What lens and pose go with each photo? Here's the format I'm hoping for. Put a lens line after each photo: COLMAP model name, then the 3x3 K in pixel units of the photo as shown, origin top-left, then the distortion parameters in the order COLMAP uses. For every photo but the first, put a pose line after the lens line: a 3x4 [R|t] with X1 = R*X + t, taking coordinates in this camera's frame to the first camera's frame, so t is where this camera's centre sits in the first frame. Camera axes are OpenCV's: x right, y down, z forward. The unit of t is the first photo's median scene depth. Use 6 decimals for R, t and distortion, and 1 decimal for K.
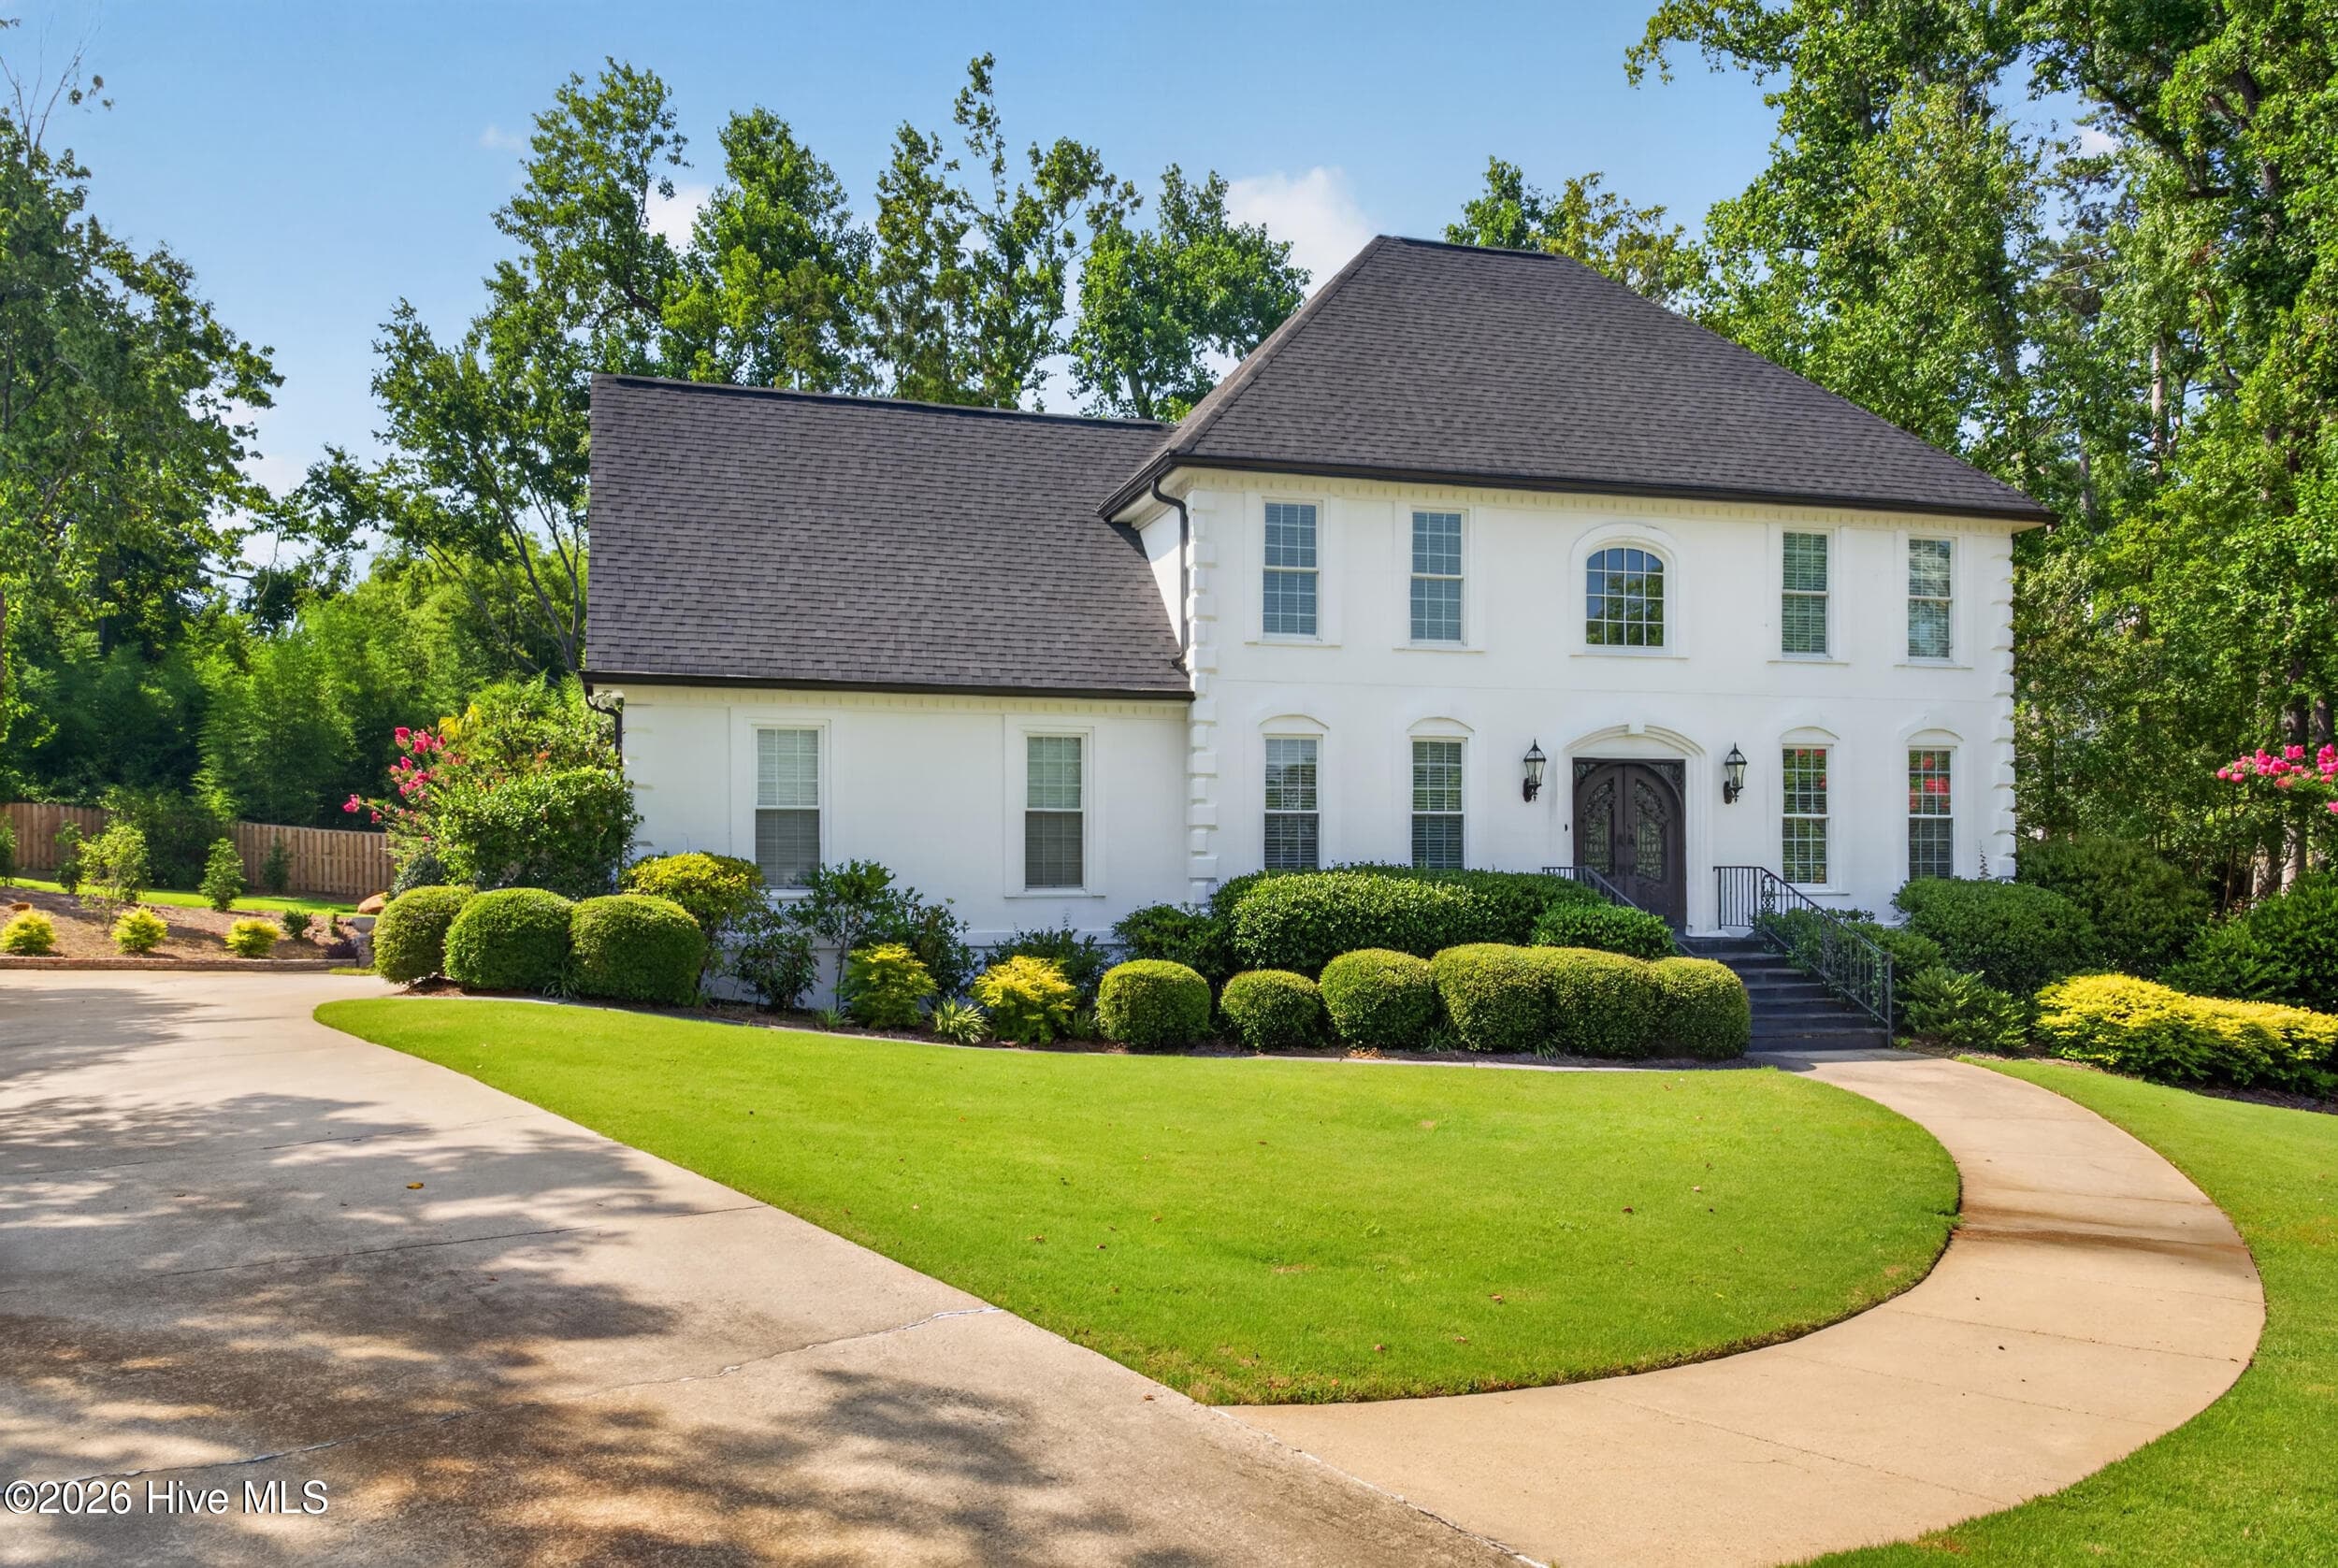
lens RADIAL K [[1781.3, 0, 1141.9], [0, 1781.3, 879.5], [0, 0, 1]] dist [0.033378, -0.049622]
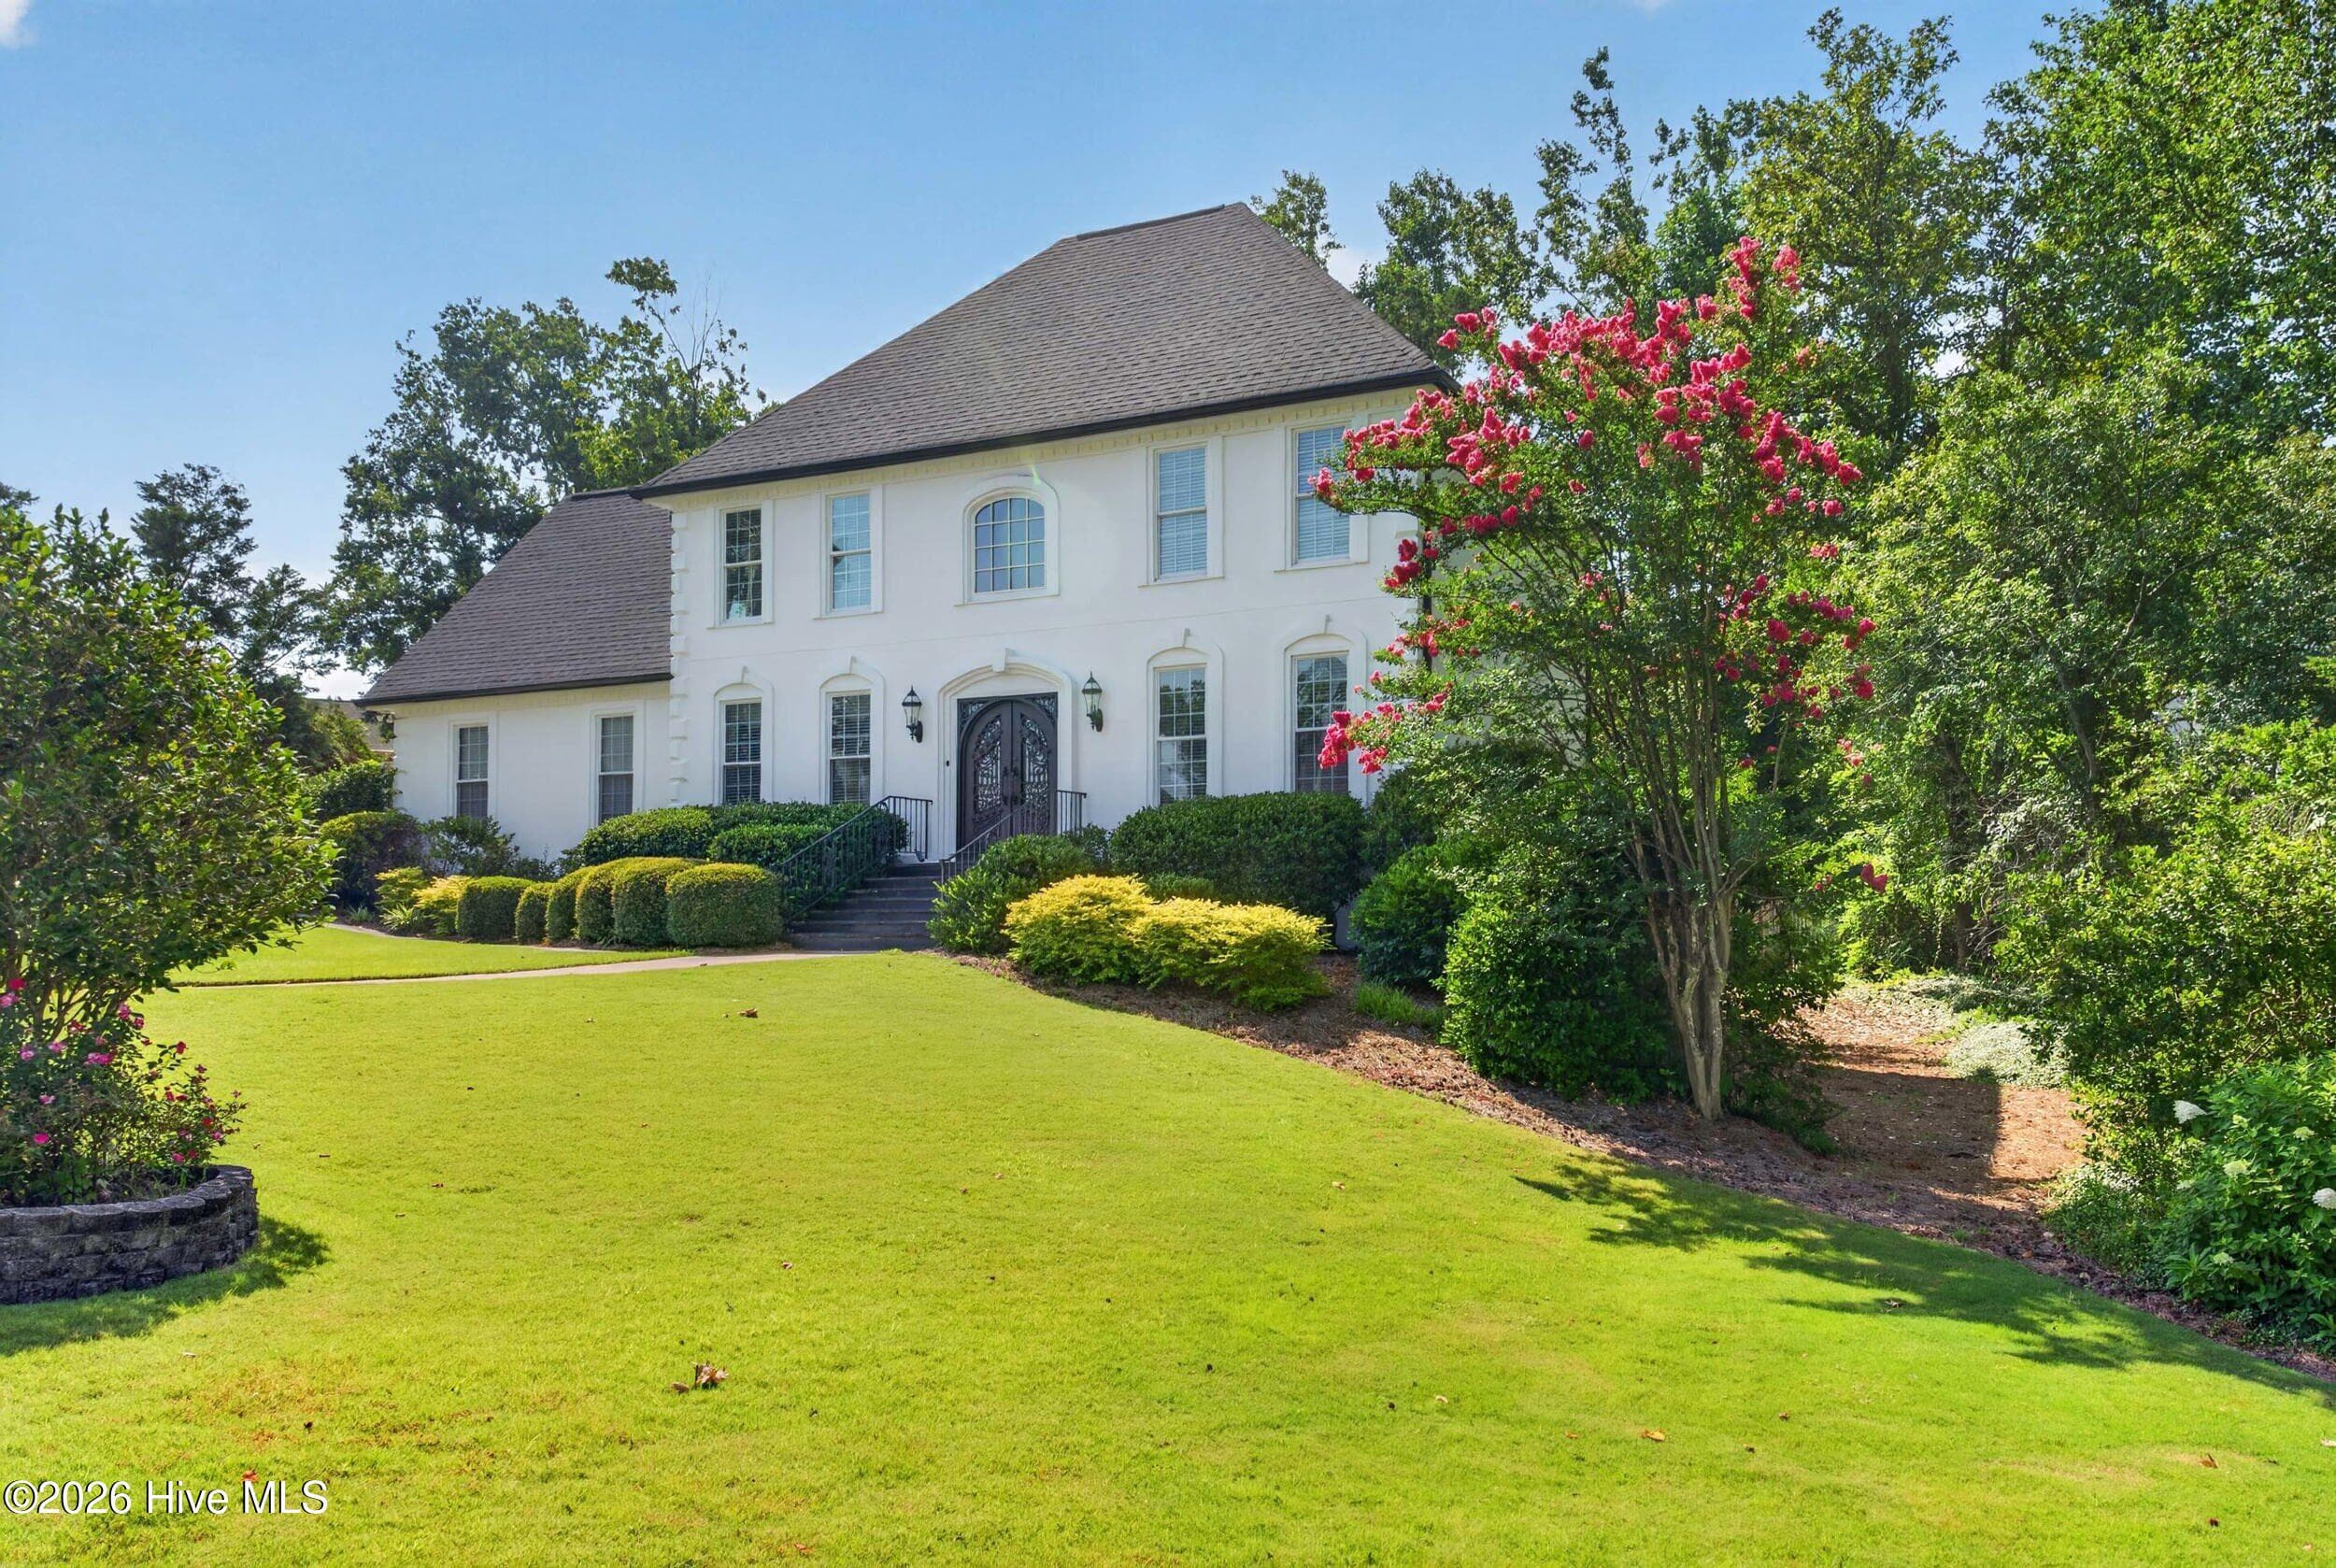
lens RADIAL K [[1745.8, 0, 1157.1], [0, 1745.8, 865.1], [0, 0, 1]] dist [0.074867, -0.003351]
pose [[0.722499, -0.024871, -0.690925, 1.048375], [0.002795, 0.999450, -0.033054, 0.067883], [0.691366, 0.021950, 0.722171, 0.310420]]
